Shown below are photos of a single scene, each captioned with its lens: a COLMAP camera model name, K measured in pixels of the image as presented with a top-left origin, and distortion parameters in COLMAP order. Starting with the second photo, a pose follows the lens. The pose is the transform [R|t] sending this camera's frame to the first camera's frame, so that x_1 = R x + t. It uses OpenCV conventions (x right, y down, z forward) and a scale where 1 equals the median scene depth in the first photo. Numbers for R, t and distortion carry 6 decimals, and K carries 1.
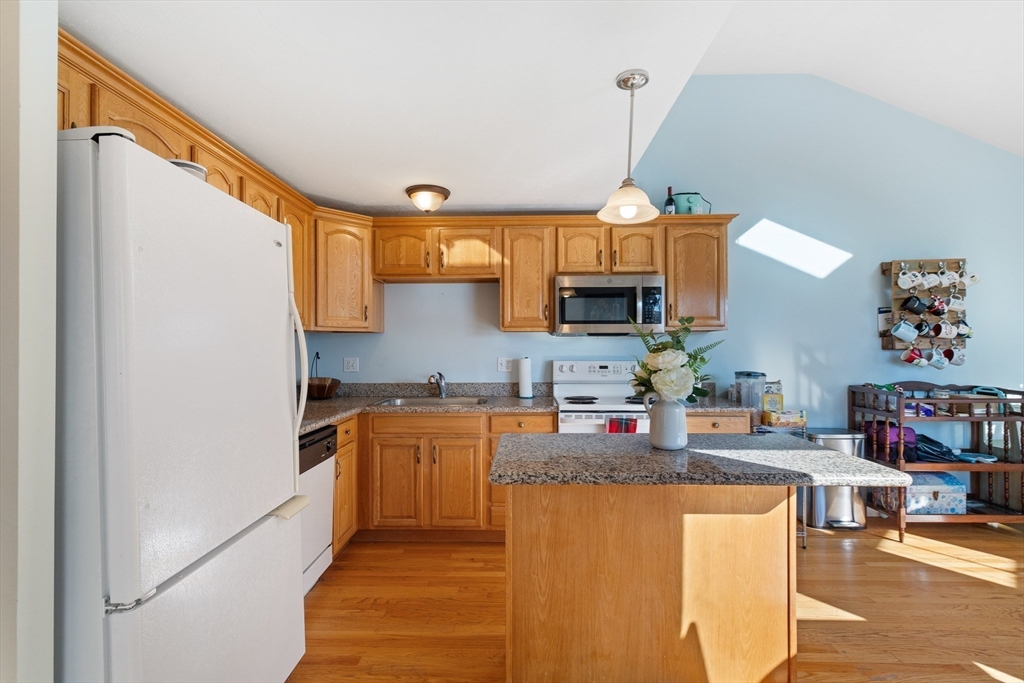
lens RADIAL K [[468.4, 0, 509.8], [0, 468.4, 347.2], [0, 0, 1]] dist [-0.001312, 0.000542]
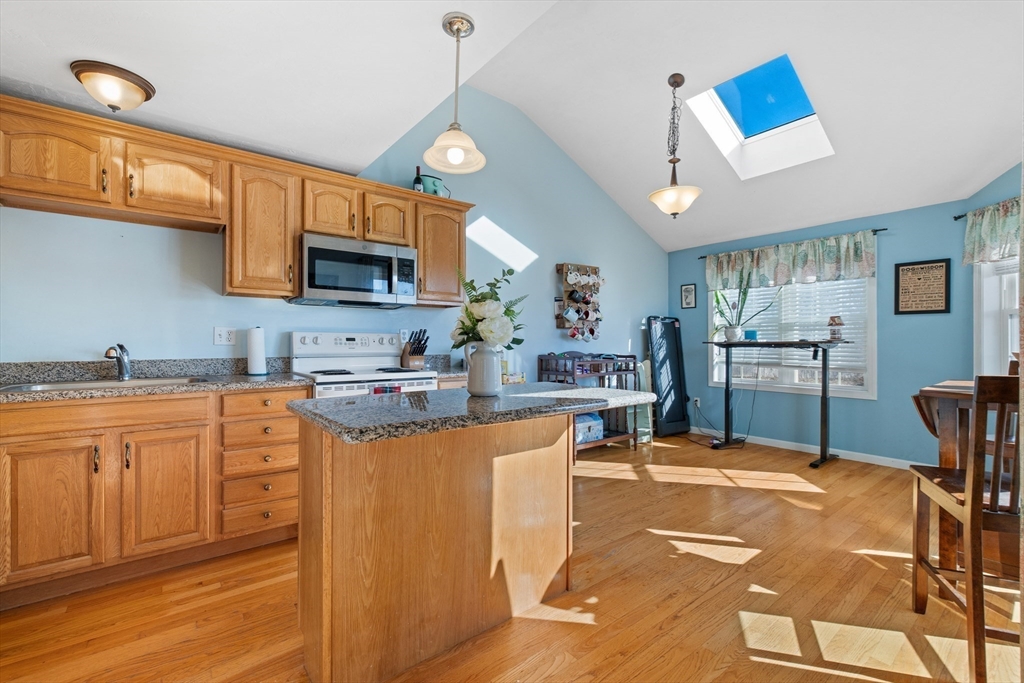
lens RADIAL K [[440.1, 0, 510.8], [0, 440.1, 343.9], [0, 0, 1]] dist [-0.002093, 0.000178]
pose [[0.768025, 0.002770, 0.640414, -0.138675], [-0.004656, 0.999988, 0.001257, 0.056123], [-0.640403, -0.003947, 0.768029, 0.120431]]
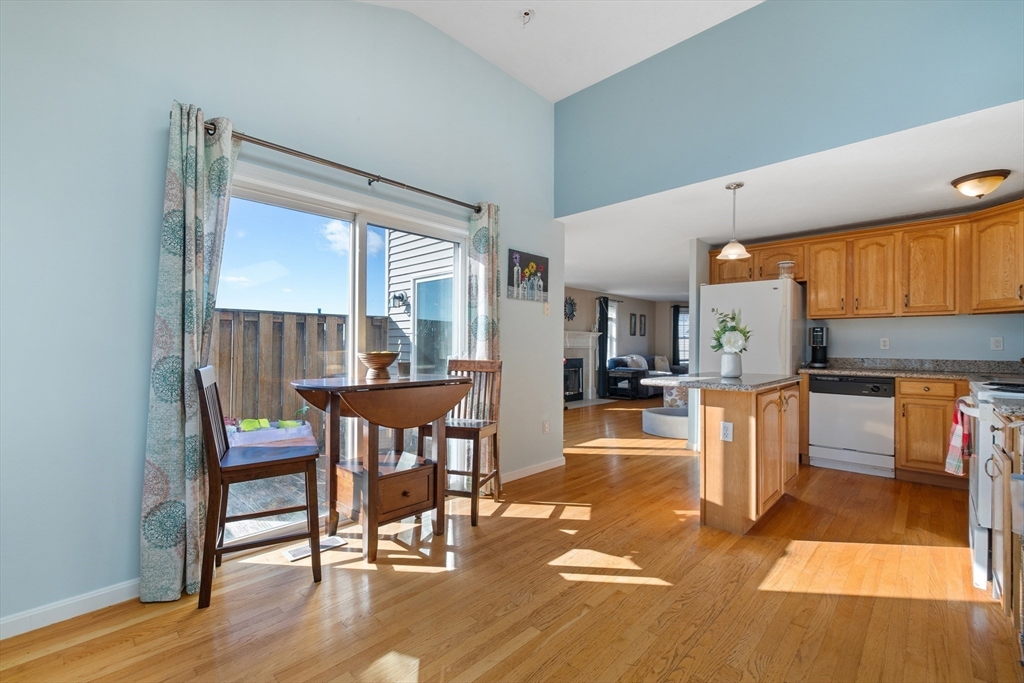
lens RADIAL K [[440.1, 0, 526.4], [0, 440.1, 334.3], [0, 0, 1]] dist [-0.002093, 0.000178]
pose [[-0.648649, -0.018787, -0.760856, 1.245000], [-0.002916, 0.999749, -0.022201, 0.050045], [0.761082, -0.012182, -0.648541, 0.863451]]
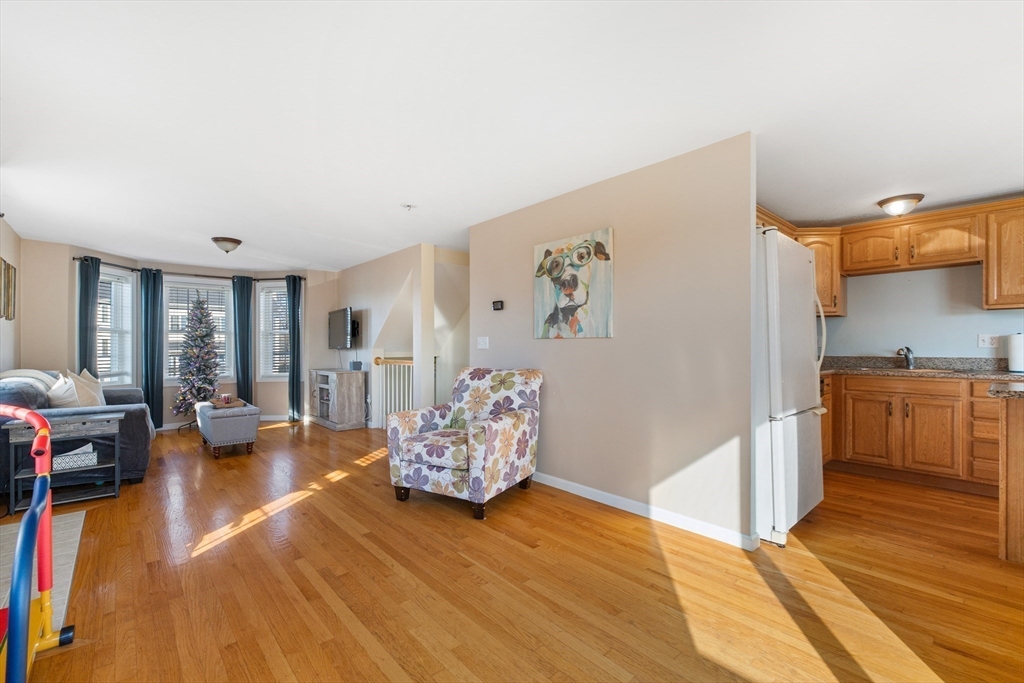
lens RADIAL K [[440.1, 0, 513.9], [0, 440.1, 345.8], [0, 0, 1]] dist [-0.002093, 0.000178]
pose [[0.686846, 0.002768, -0.726798, -0.029990], [-0.000566, 0.999994, 0.003274, 0.053759], [0.726803, -0.001837, 0.686844, -0.547745]]
